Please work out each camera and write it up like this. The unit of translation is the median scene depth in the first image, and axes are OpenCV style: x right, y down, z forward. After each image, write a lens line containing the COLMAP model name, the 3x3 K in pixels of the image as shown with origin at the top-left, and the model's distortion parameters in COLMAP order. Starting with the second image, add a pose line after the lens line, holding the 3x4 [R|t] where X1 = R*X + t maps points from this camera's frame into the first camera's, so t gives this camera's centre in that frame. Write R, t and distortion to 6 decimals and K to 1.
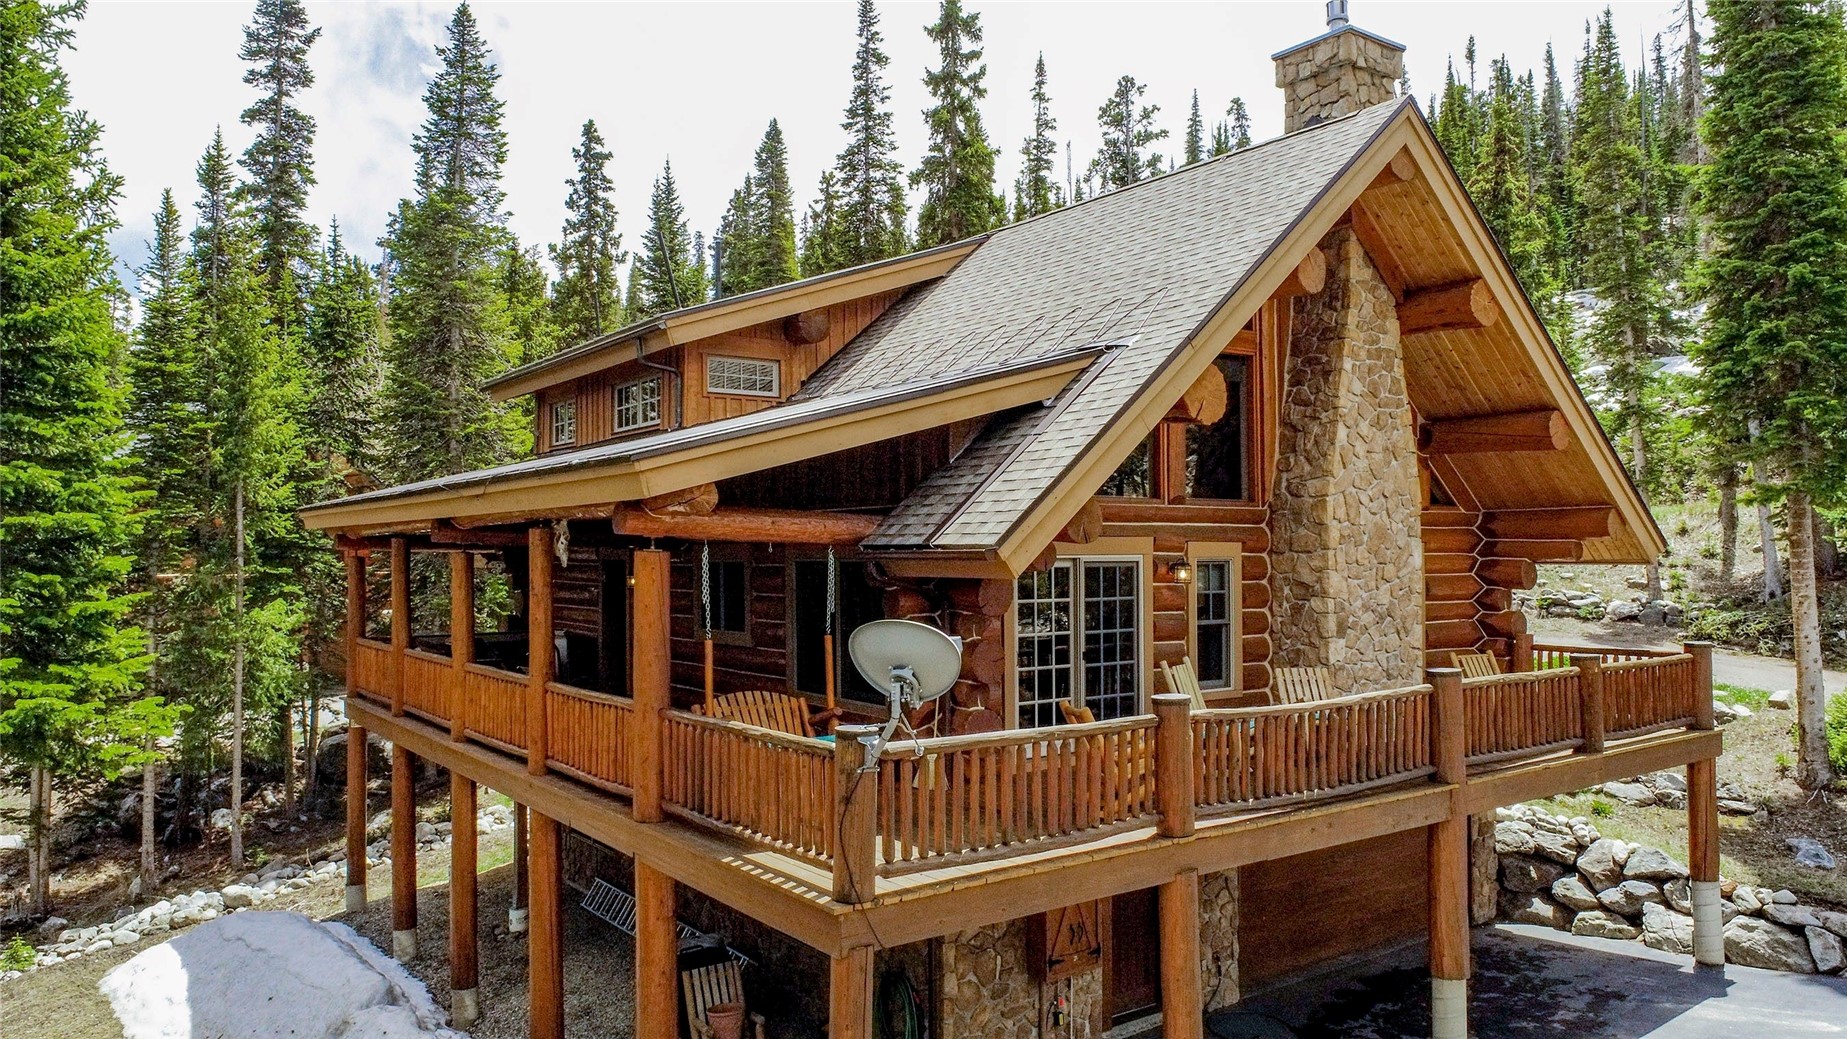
lens RADIAL K [[1289.1, 0, 923.5], [0, 1289.1, 519.5], [0, 0, 1]] dist [-0.000010, -0.000448]
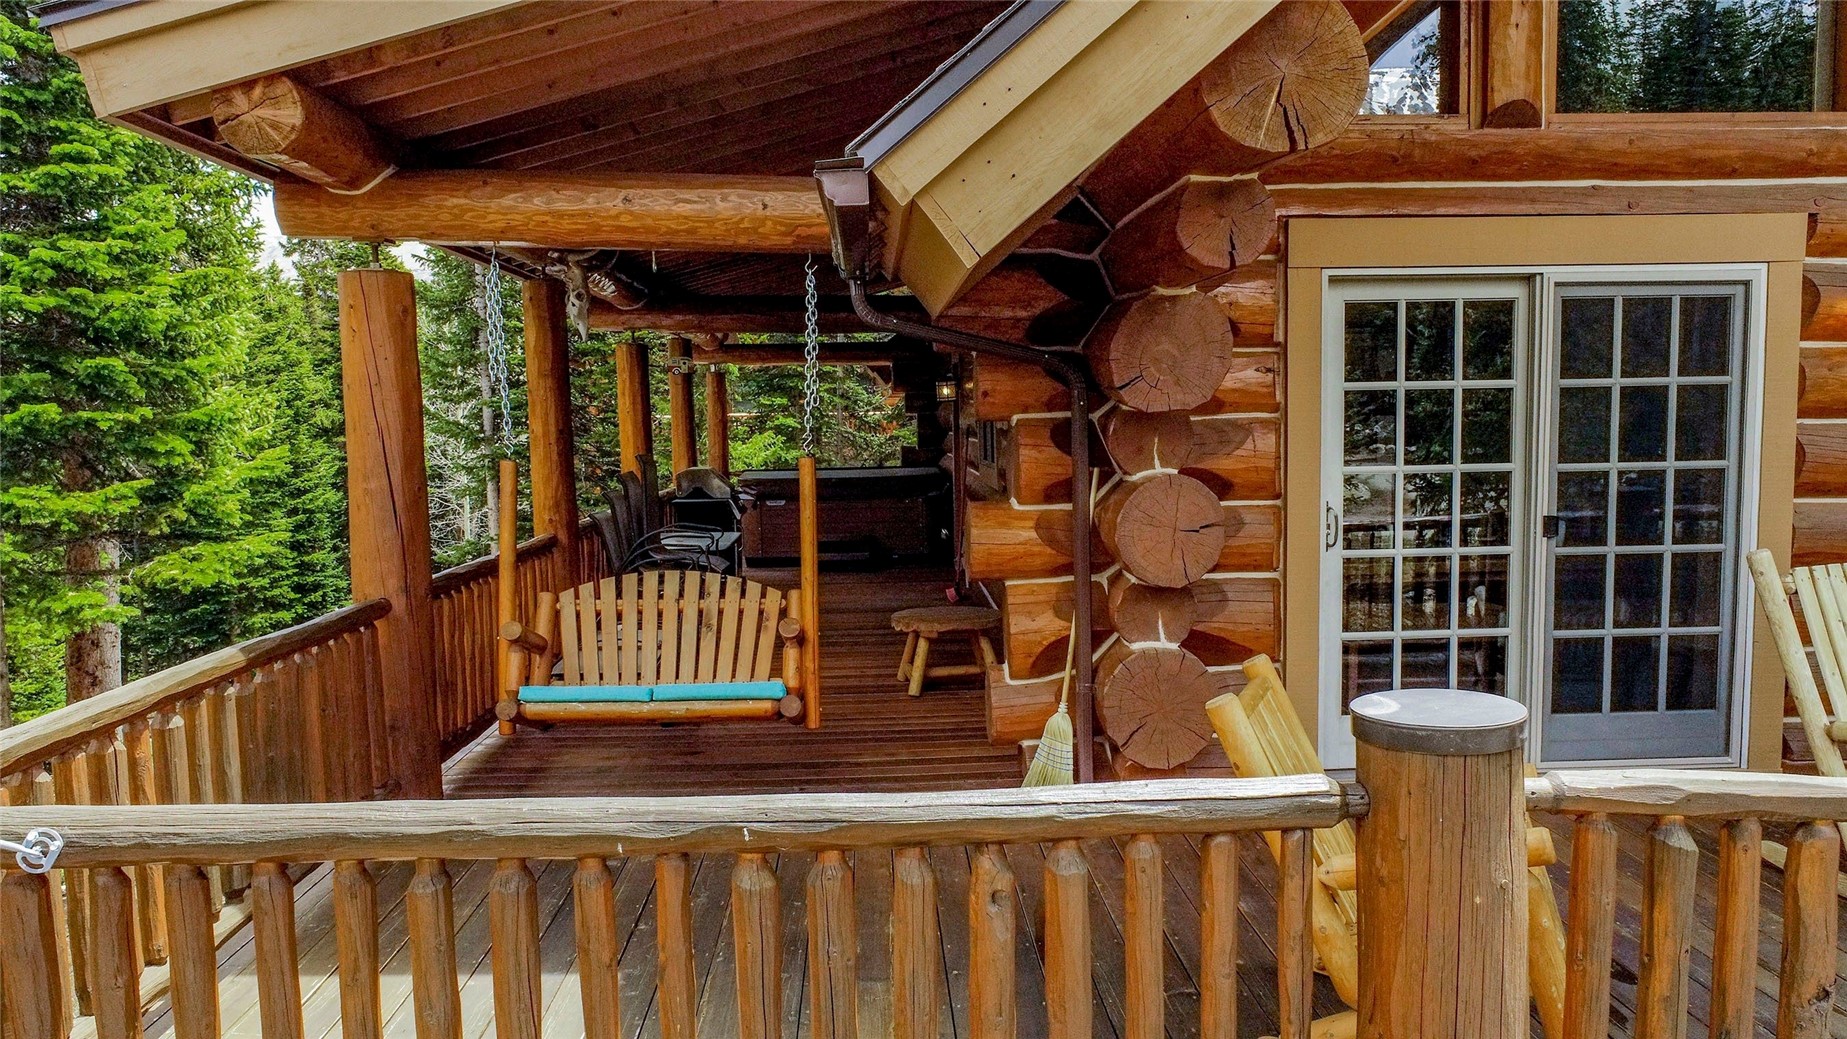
lens RADIAL K [[1289.1, 0, 923.5], [0, 1289.1, 519.5], [0, 0, 1]] dist [-0.000010, -0.000448]
pose [[0.831270, 0.035921, -0.554708, 0.183571], [0.027148, 0.994096, 0.105058, 0.057365], [0.555206, -0.102390, 0.825386, 0.570537]]
